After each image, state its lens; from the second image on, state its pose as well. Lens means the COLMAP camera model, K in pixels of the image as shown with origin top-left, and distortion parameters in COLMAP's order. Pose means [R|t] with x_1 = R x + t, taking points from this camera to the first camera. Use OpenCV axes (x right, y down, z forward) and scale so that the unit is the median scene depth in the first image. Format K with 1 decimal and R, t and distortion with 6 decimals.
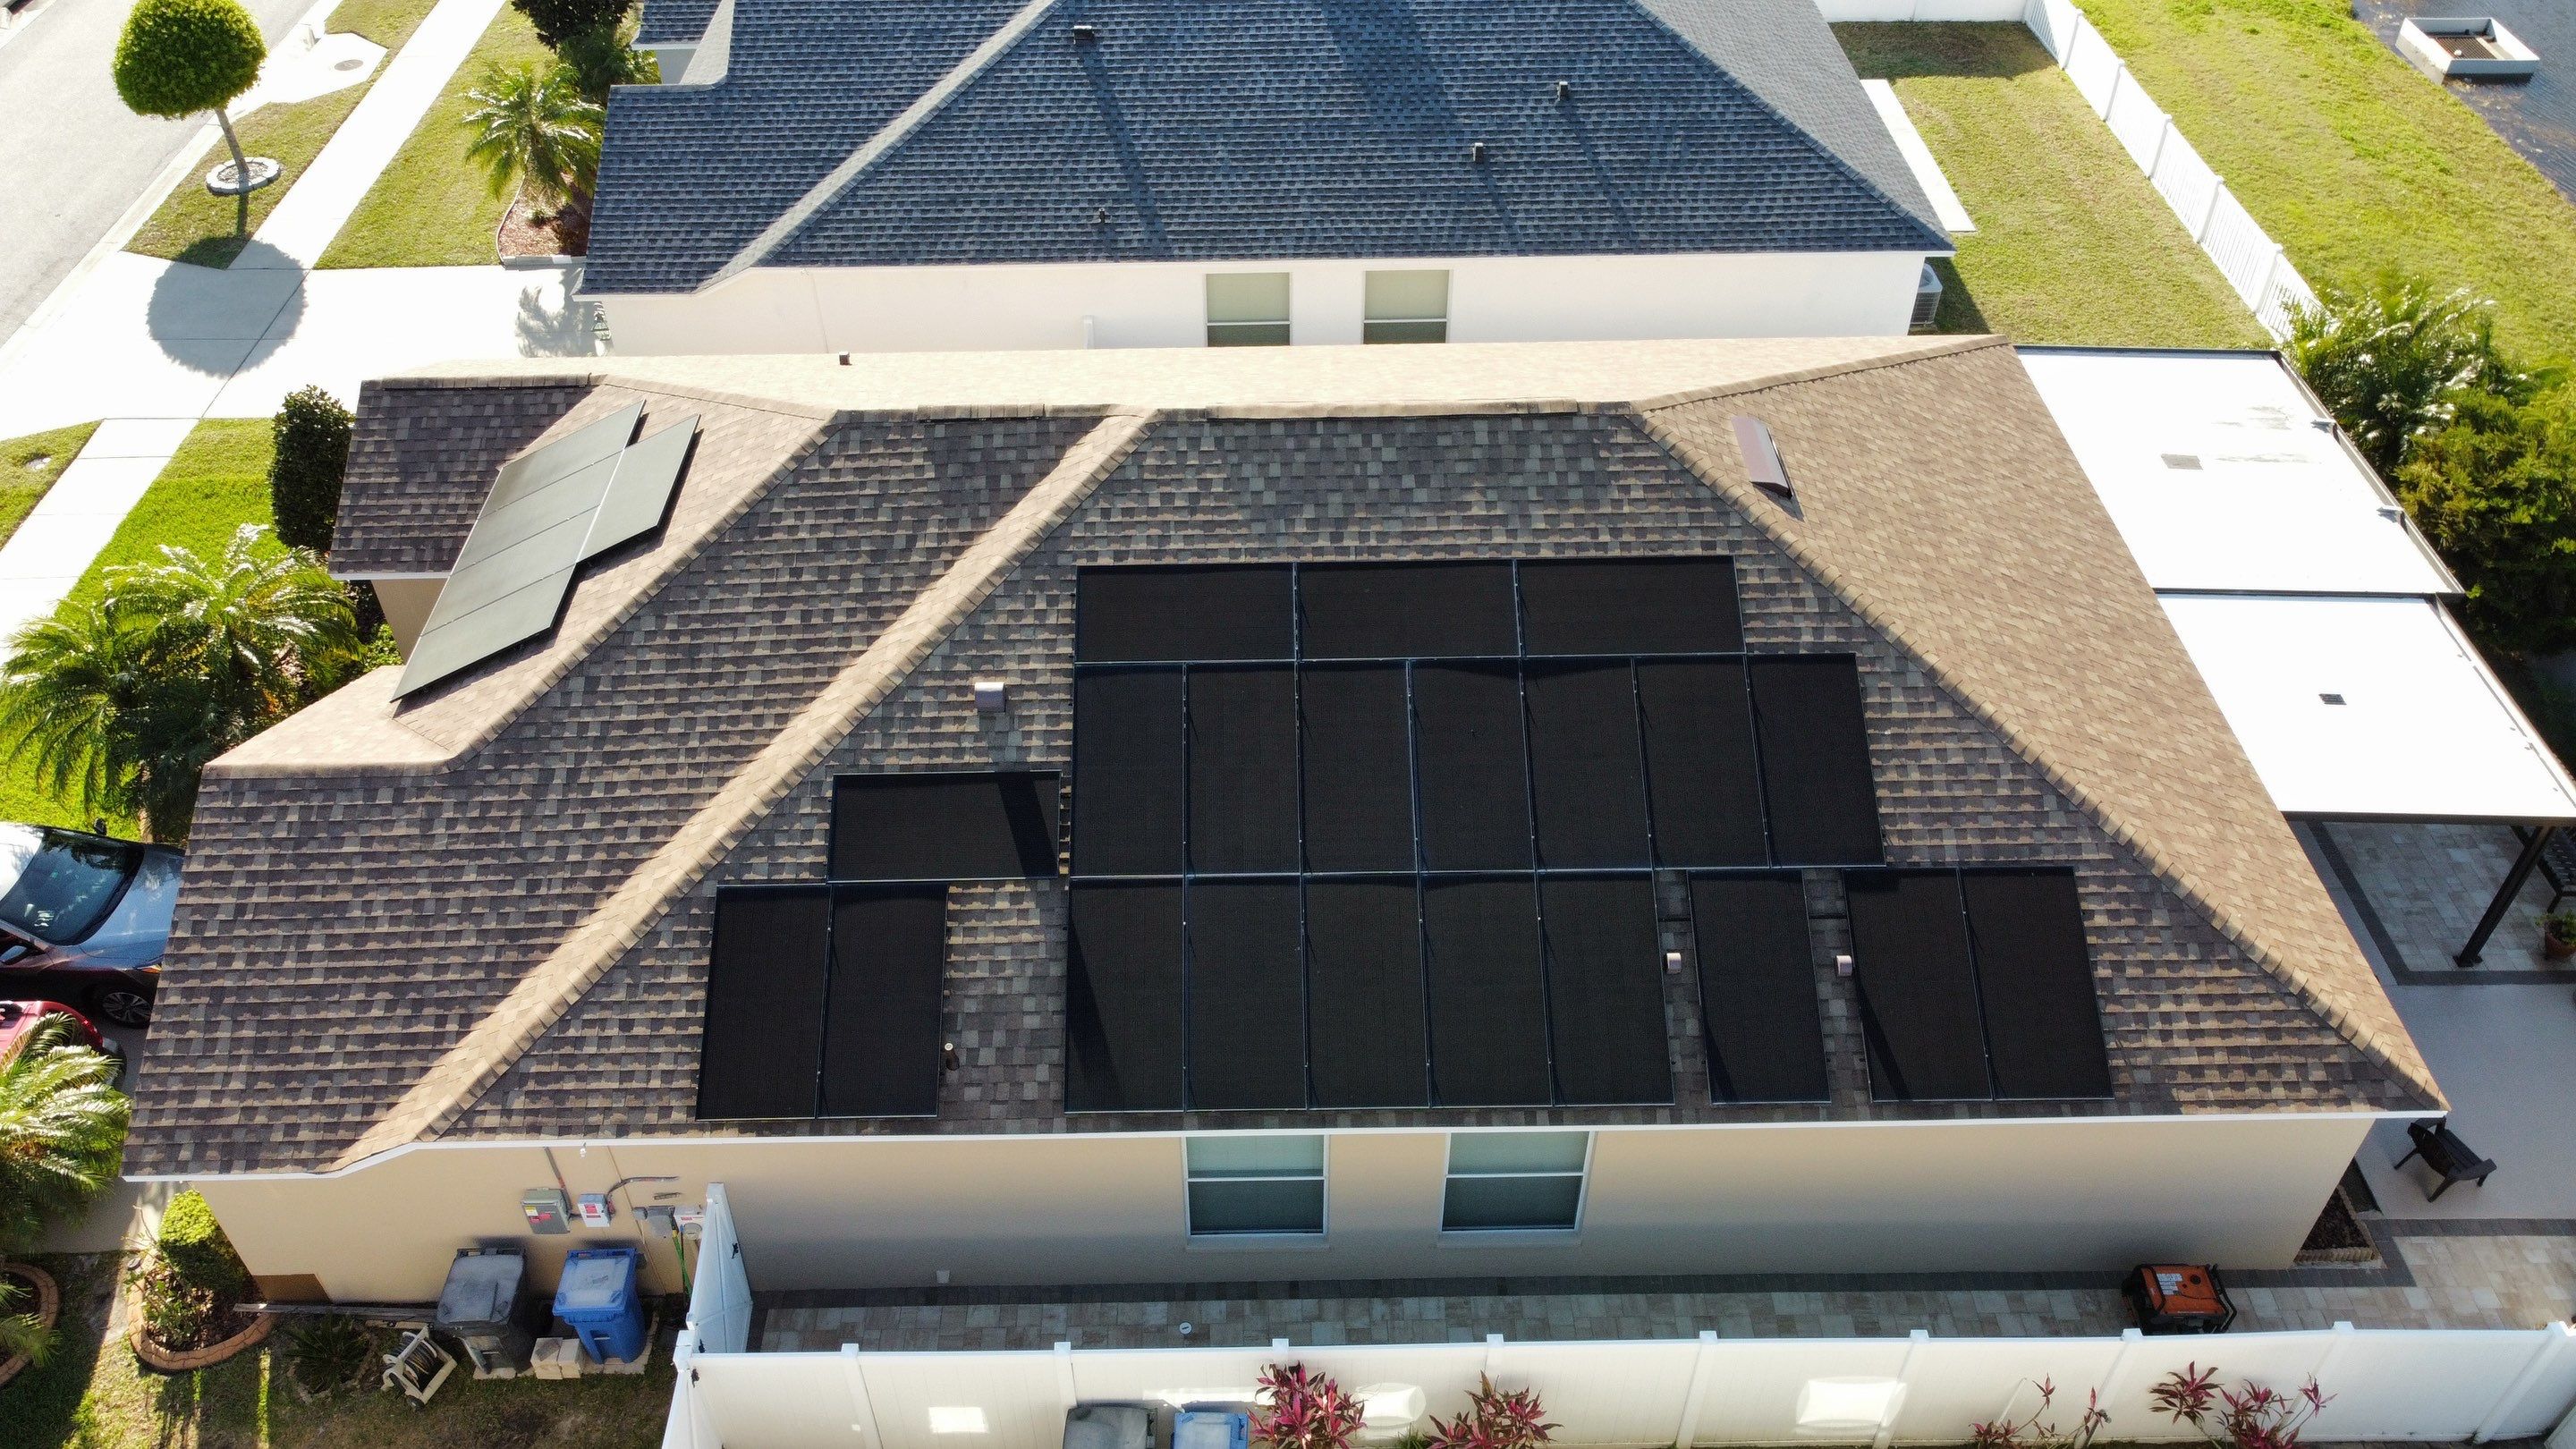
lens RADIAL K [[1958.2, 0, 1260.4], [0, 1958.2, 677.2], [0, 0, 1]] dist [0.011593, -0.033696]
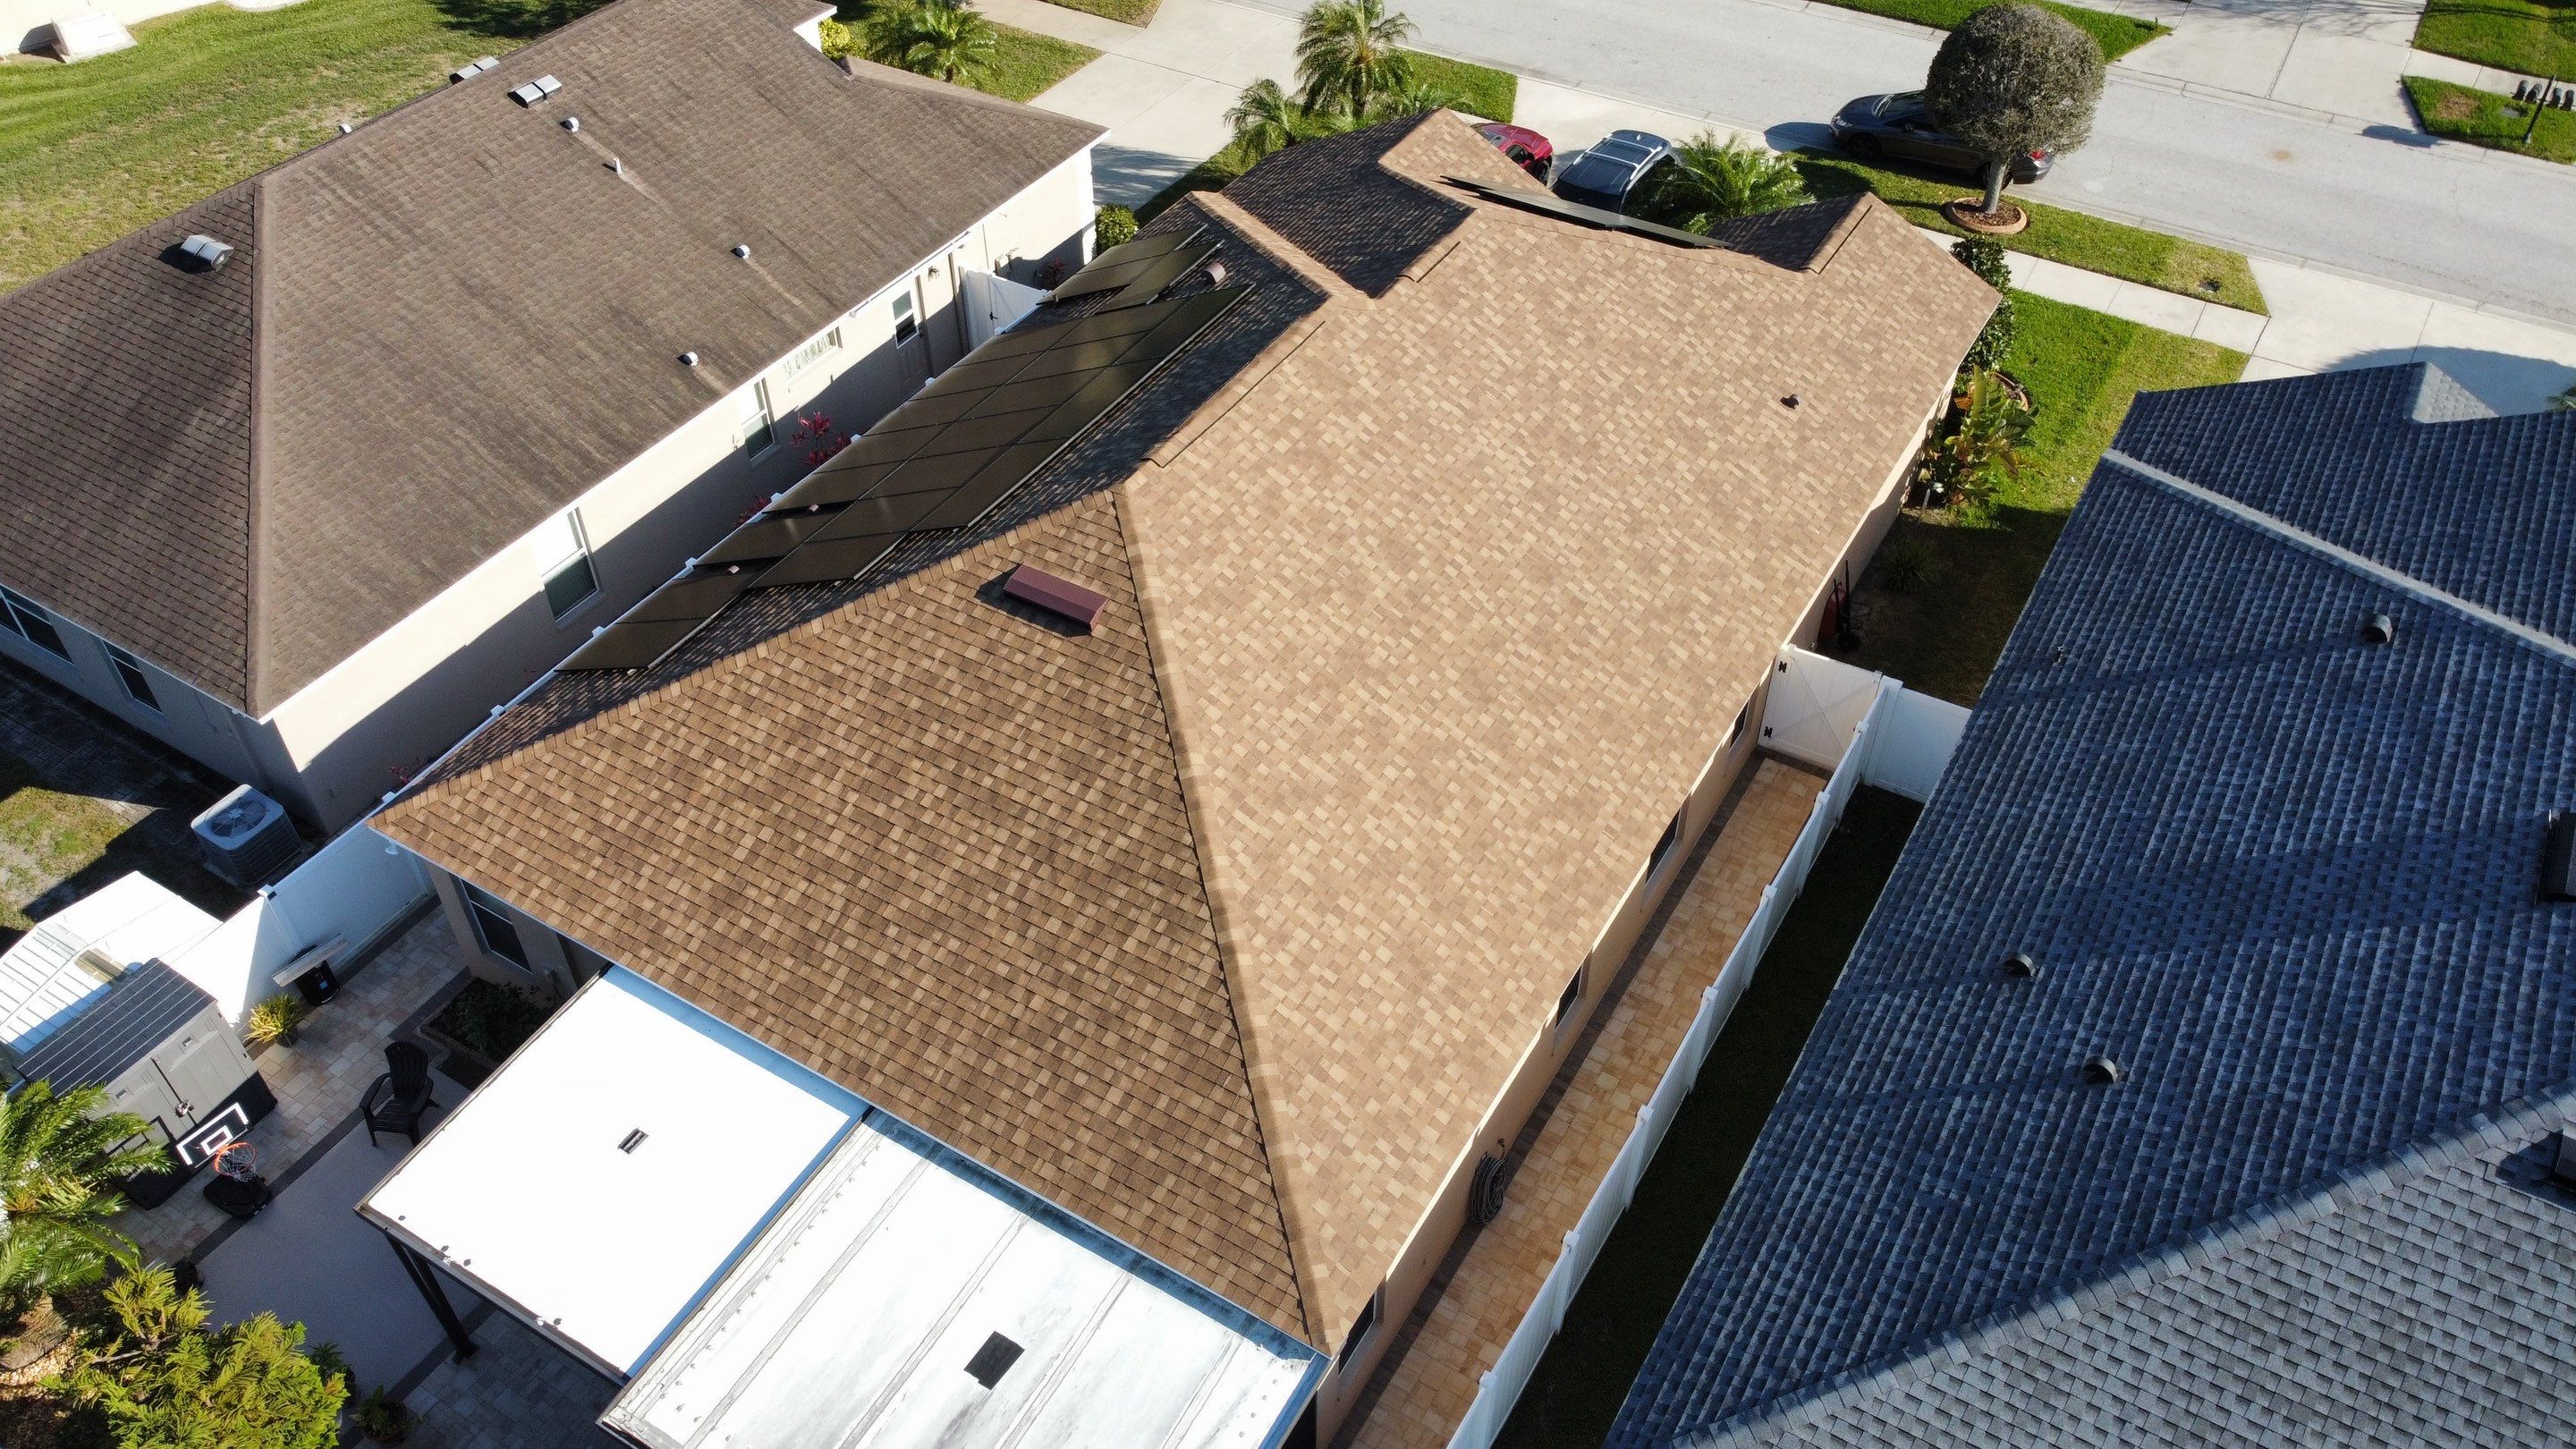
lens RADIAL K [[1958.2, 0, 1248.8], [0, 1958.2, 700.3], [0, 0, 1]] dist [0.011593, -0.033696]
pose [[-0.534379, 0.580991, -0.613913, 0.964694], [-0.535715, 0.329001, 0.777668, -1.069896], [0.653796, 0.744452, 0.135434, 1.047713]]
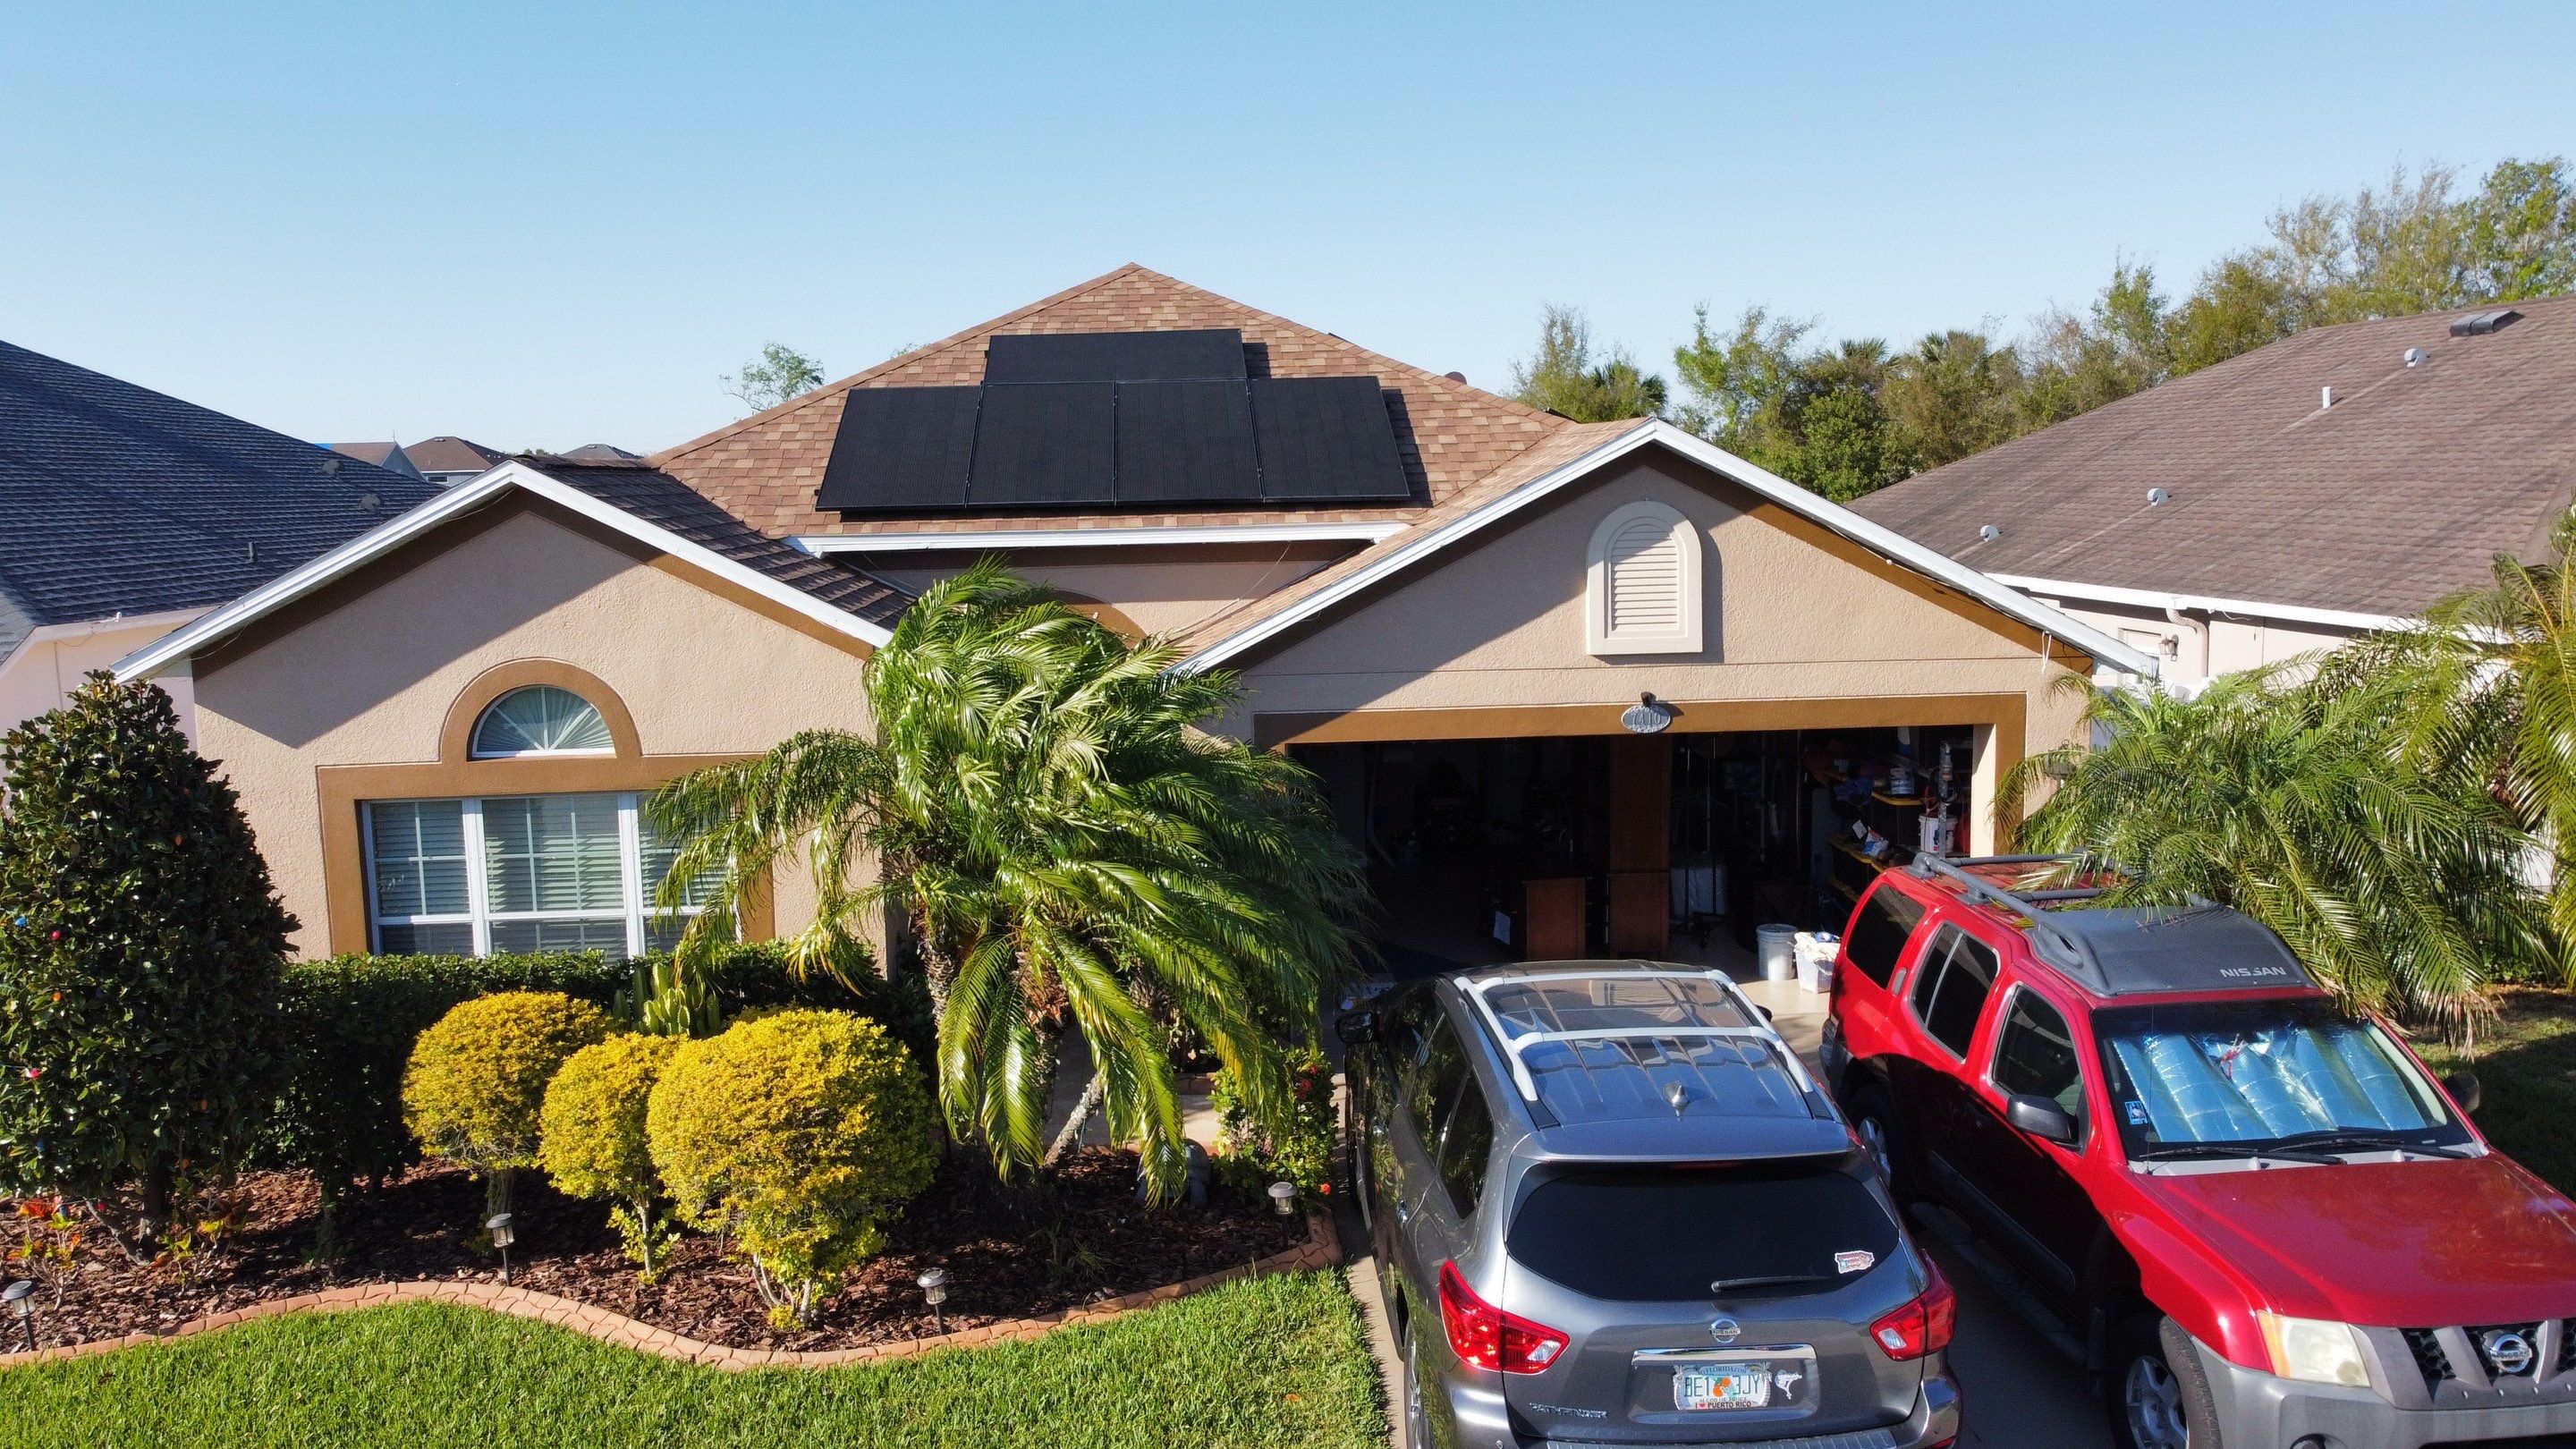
lens RADIAL K [[1958.2, 0, 1277.3], [0, 1958.2, 717.6], [0, 0, 1]] dist [0.011593, -0.033696]
pose [[-0.052460, -0.088876, 0.994660, -1.231635], [0.668441, 0.736863, 0.101096, -0.033829], [-0.741913, 0.670175, 0.020752, 1.160041]]
